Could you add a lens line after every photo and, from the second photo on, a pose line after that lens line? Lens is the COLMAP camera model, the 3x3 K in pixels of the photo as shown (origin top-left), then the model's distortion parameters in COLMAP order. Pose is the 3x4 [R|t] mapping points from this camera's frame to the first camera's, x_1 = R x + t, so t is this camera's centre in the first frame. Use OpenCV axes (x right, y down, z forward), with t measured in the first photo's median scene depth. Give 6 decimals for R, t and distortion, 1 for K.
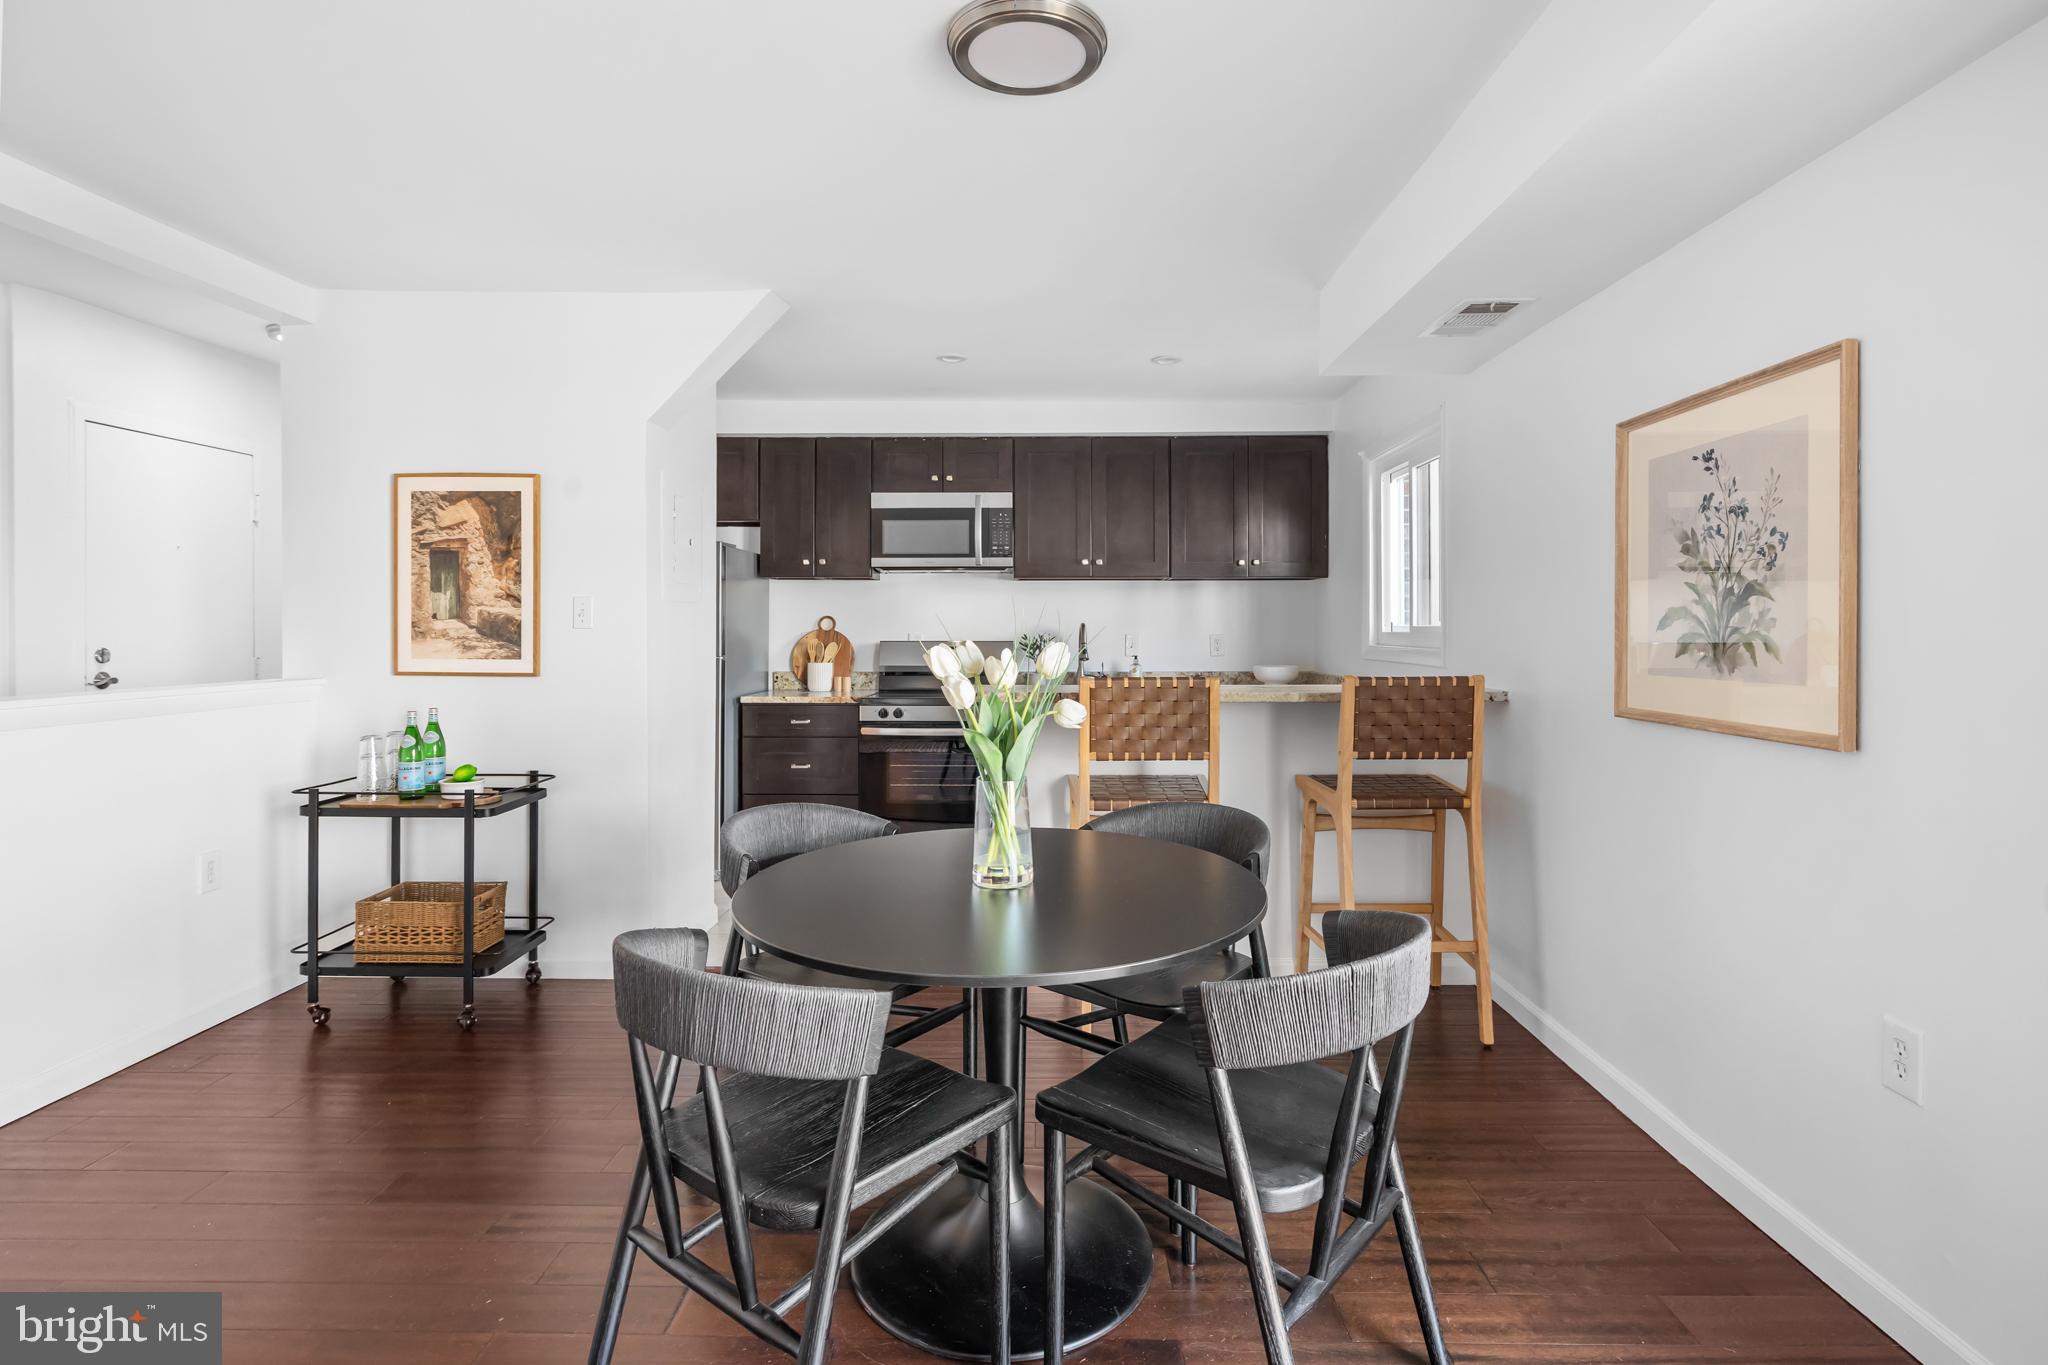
lens RADIAL K [[1002.5, 0, 1033.8], [0, 1002.5, 636.4], [0, 0, 1]] dist [-0.001514, 0.000304]
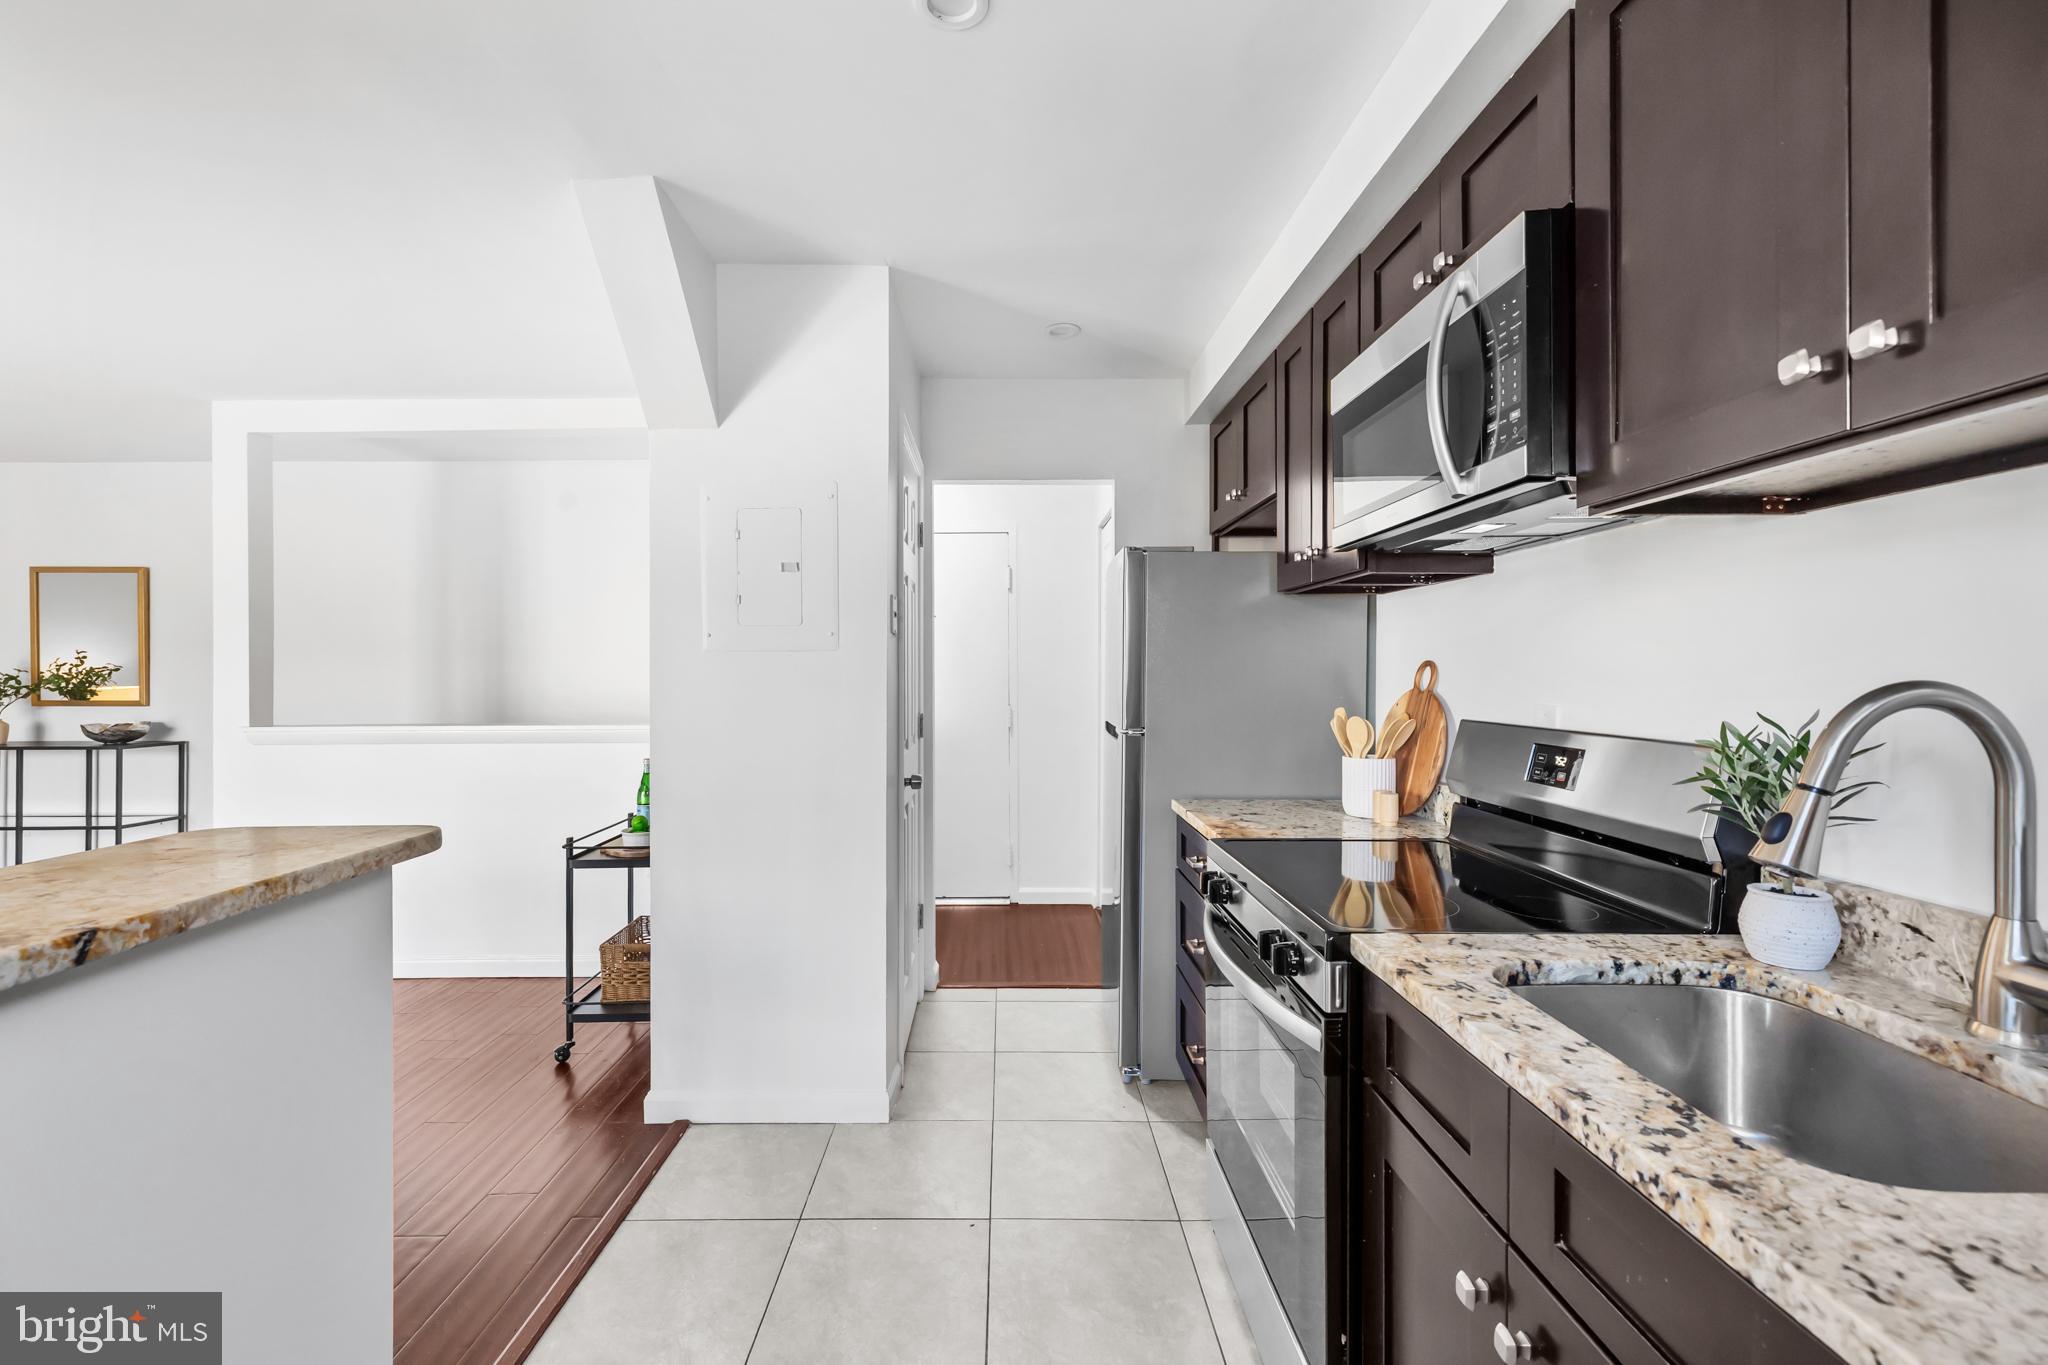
lens RADIAL K [[880.0, 0, 1005.5], [0, 880.0, 675.7], [0, 0, 1]] dist [0.001912, -0.000111]
pose [[0.019897, 0.004905, -0.999790, 0.330555], [-0.005691, 0.999972, 0.004793, -0.022480], [0.999786, 0.005595, 0.019925, 1.276435]]
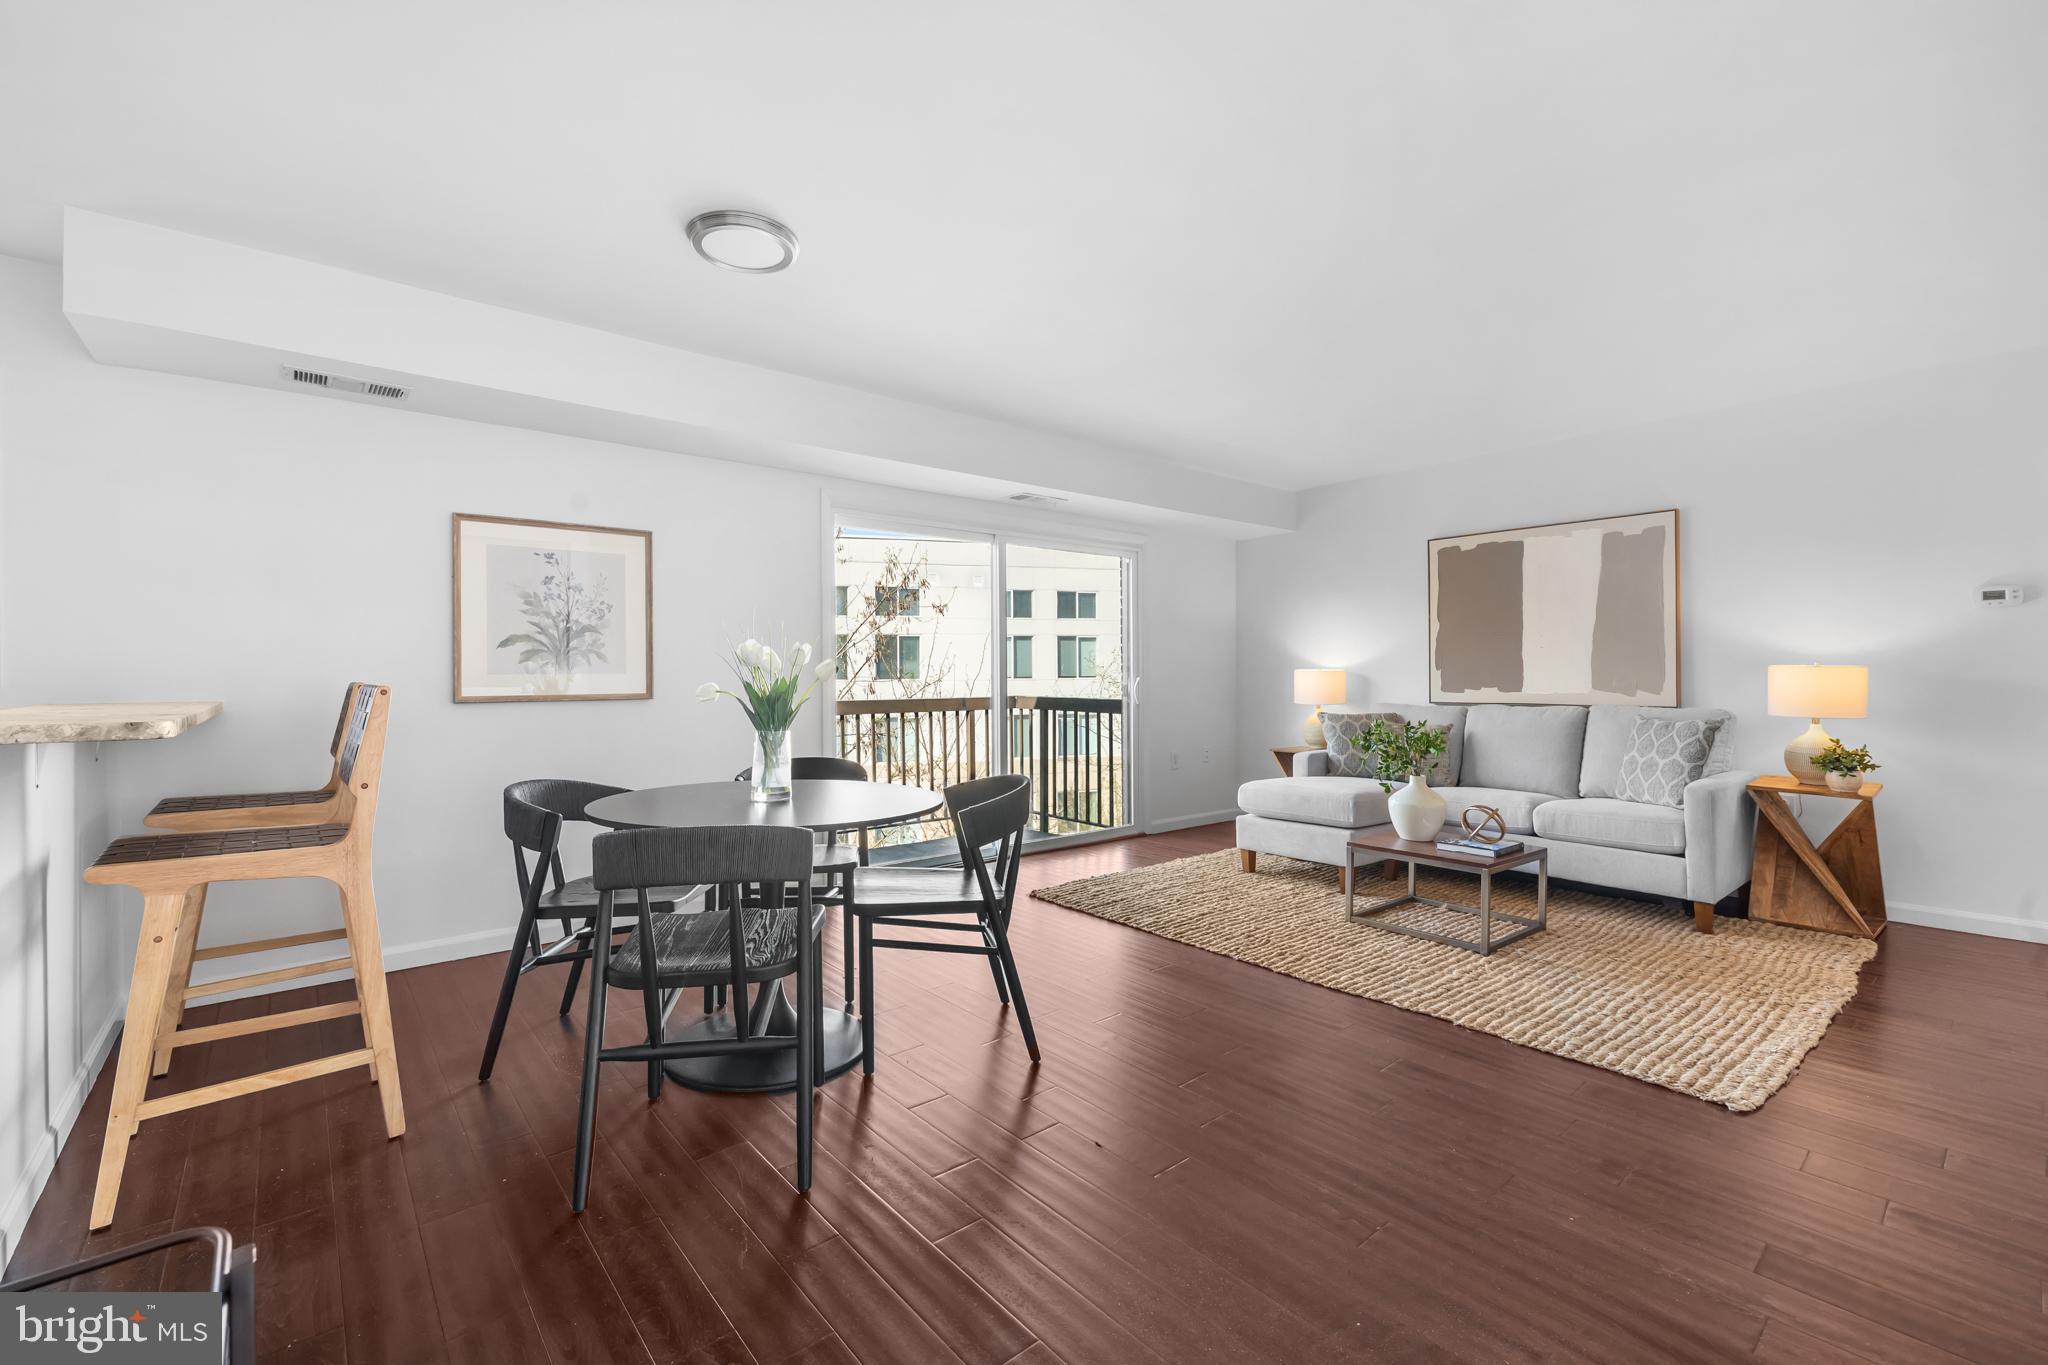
lens RADIAL K [[880.6, 0, 1015.7], [0, 880.6, 677.6], [0, 0, 1]] dist [0.000179, 0.000030]
pose [[-0.638833, 0.001396, 0.769344, -0.726535], [0.010905, 0.999914, 0.007241, 0.029118], [-0.769268, 0.013016, -0.638794, 0.872346]]
